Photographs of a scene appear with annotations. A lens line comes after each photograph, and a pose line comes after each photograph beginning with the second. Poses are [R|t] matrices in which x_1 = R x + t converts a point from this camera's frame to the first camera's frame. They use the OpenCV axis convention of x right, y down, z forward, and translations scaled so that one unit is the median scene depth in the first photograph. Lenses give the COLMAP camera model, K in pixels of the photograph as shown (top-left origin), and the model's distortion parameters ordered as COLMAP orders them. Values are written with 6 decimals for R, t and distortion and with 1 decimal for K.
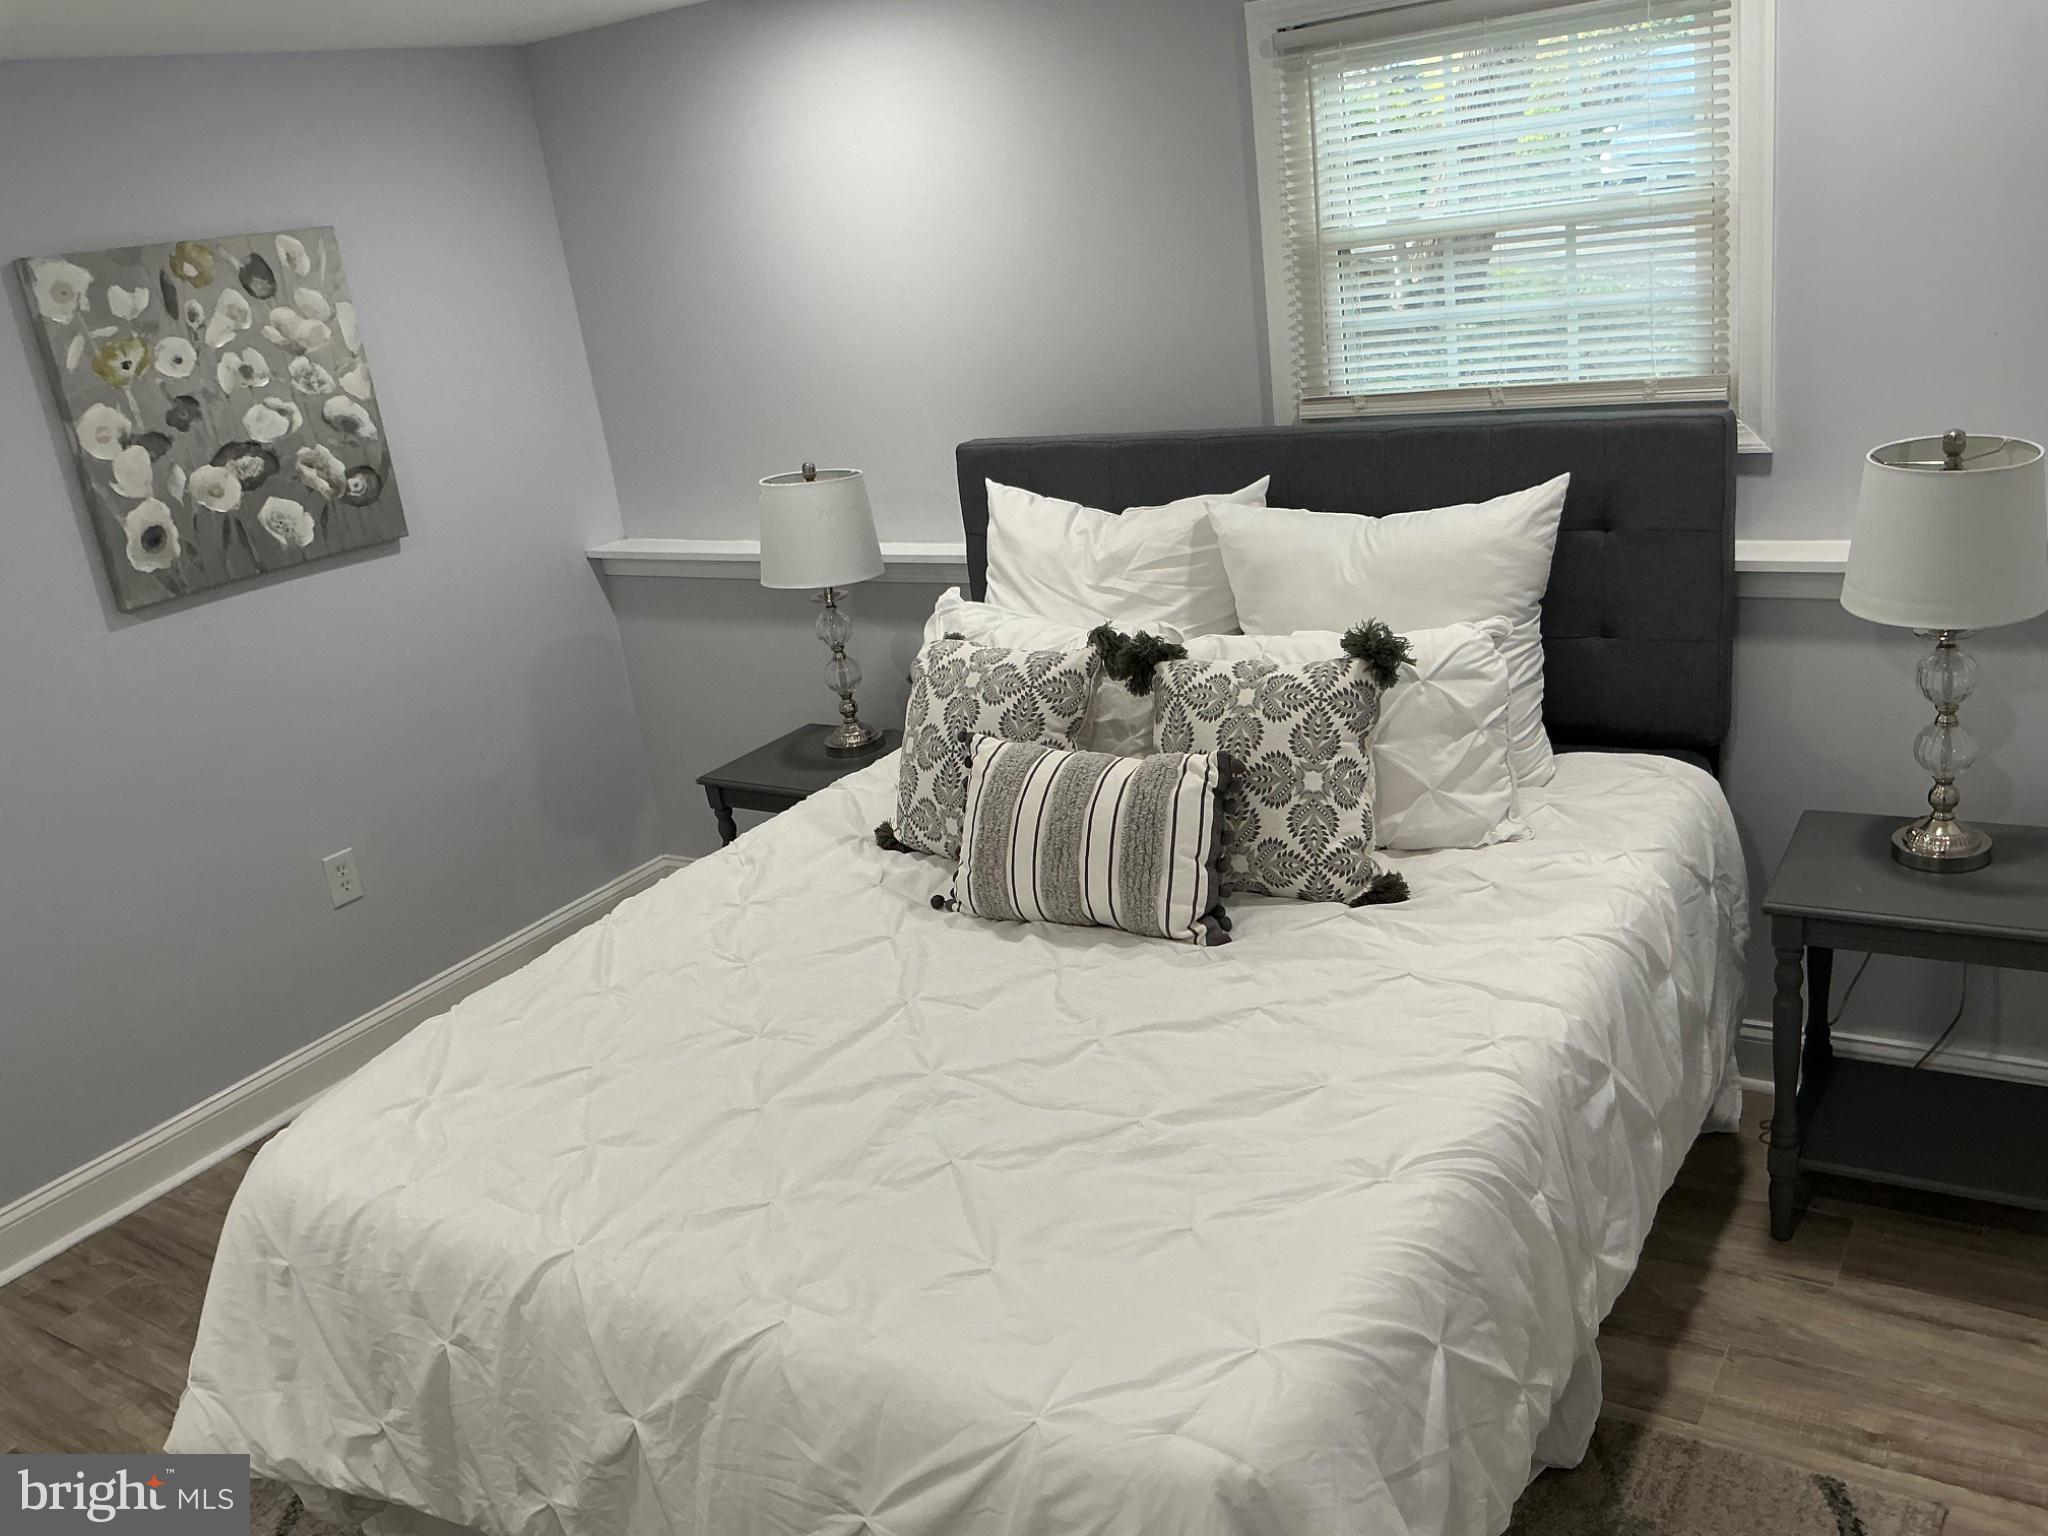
lens RADIAL K [[1717.6, 0, 1010.2], [0, 1717.6, 758.4], [0, 0, 1]] dist [0.081909, -0.172346]
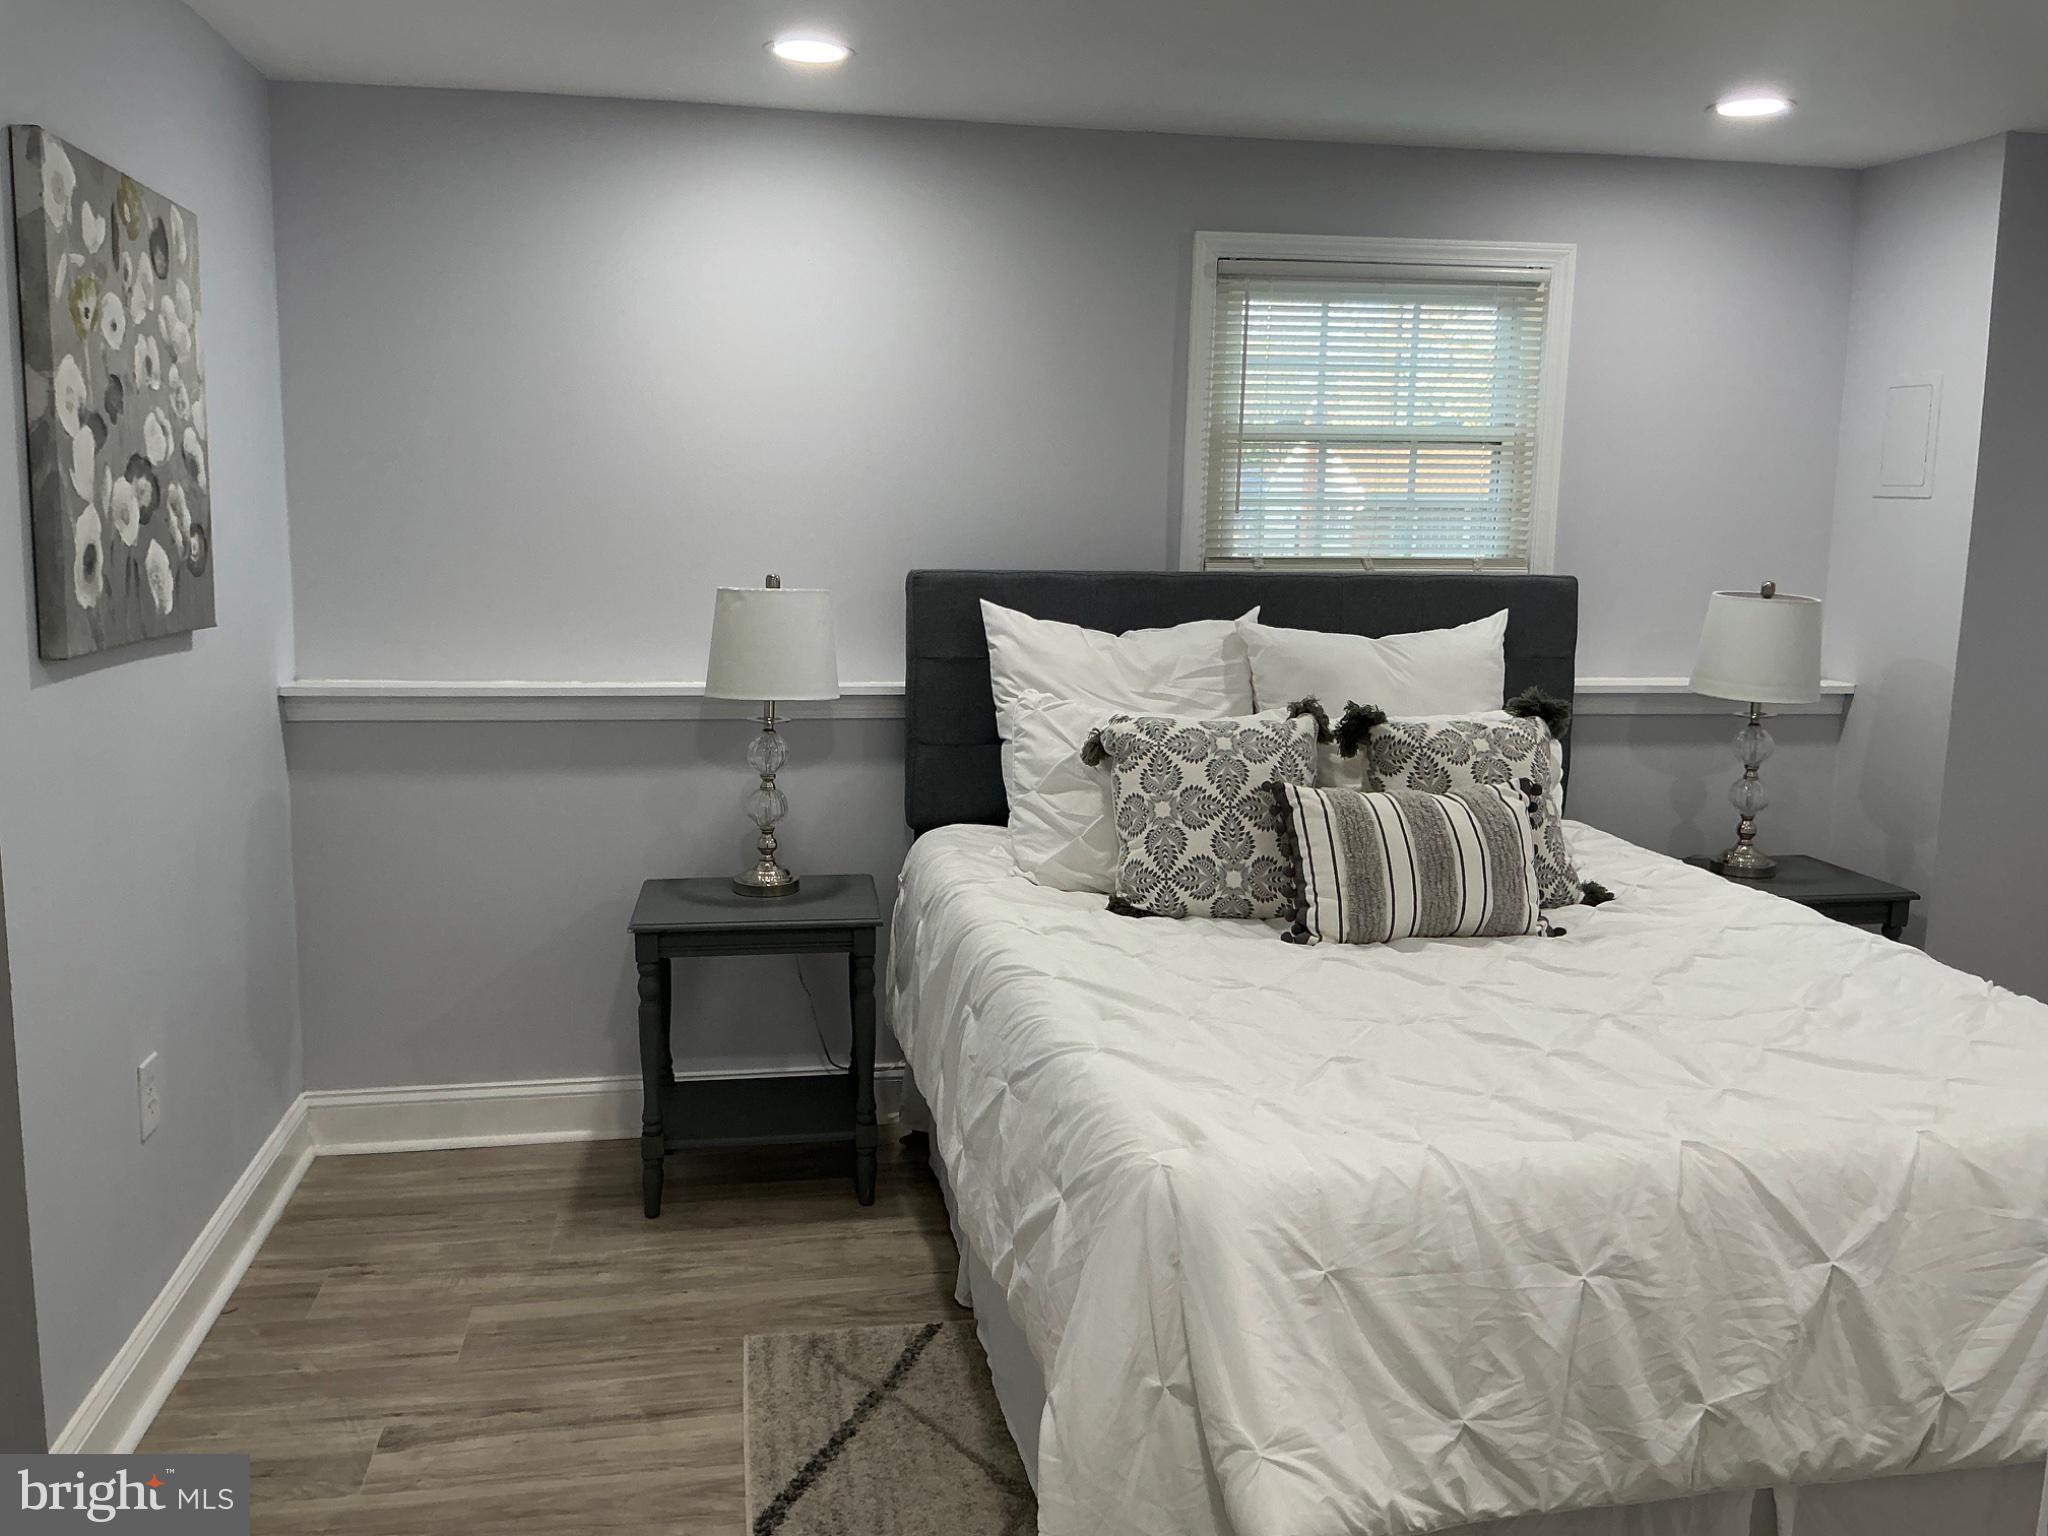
lens RADIAL K [[1717.6, 0, 1026.8], [0, 1717.6, 752.8], [0, 0, 1]] dist [0.081909, -0.172346]
pose [[0.713302, 0.040495, 0.699686, -0.744361], [0.115835, 0.977788, -0.174679, 0.114845], [-0.691218, 0.205647, 0.692768, 0.303451]]
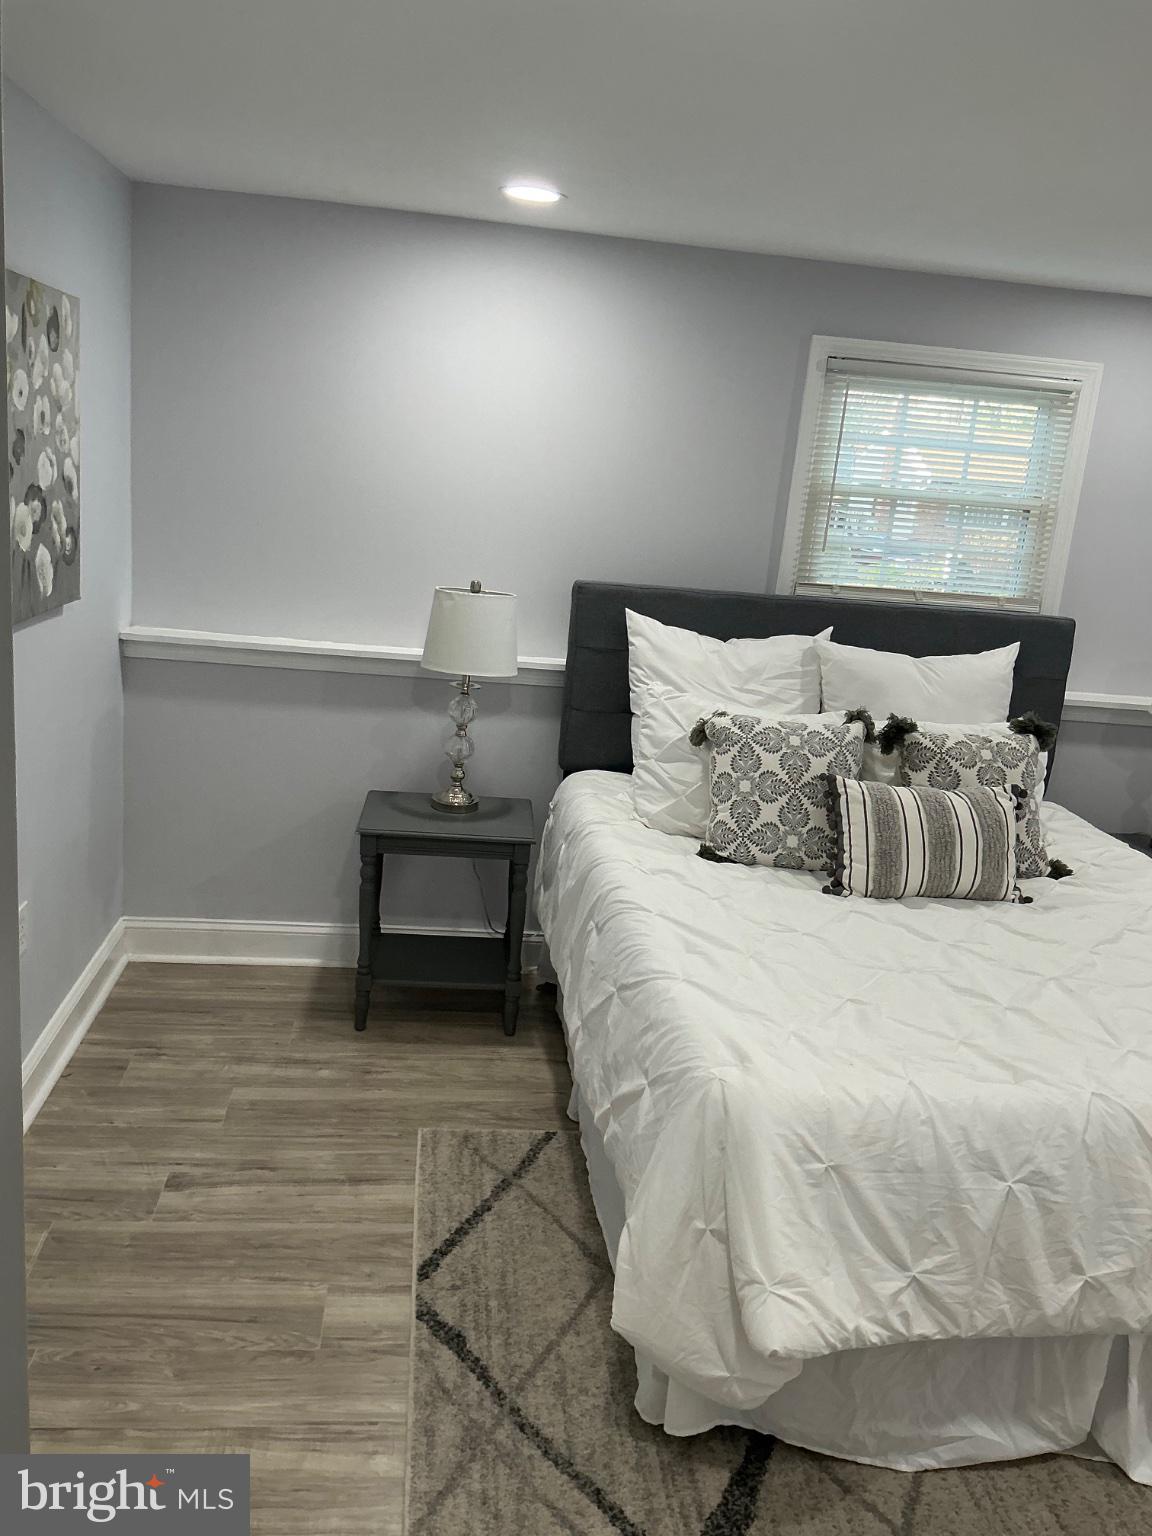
lens RADIAL K [[1288.2, 0, 579.6], [0, 1288.2, 763.2], [0, 0, 1]] dist [0.081909, -0.172346]
pose [[0.745455, 0.039665, 0.665374, -0.769940], [0.026451, 0.995681, -0.088990, 0.057155], [-0.666030, 0.083938, 0.741187, 0.273693]]
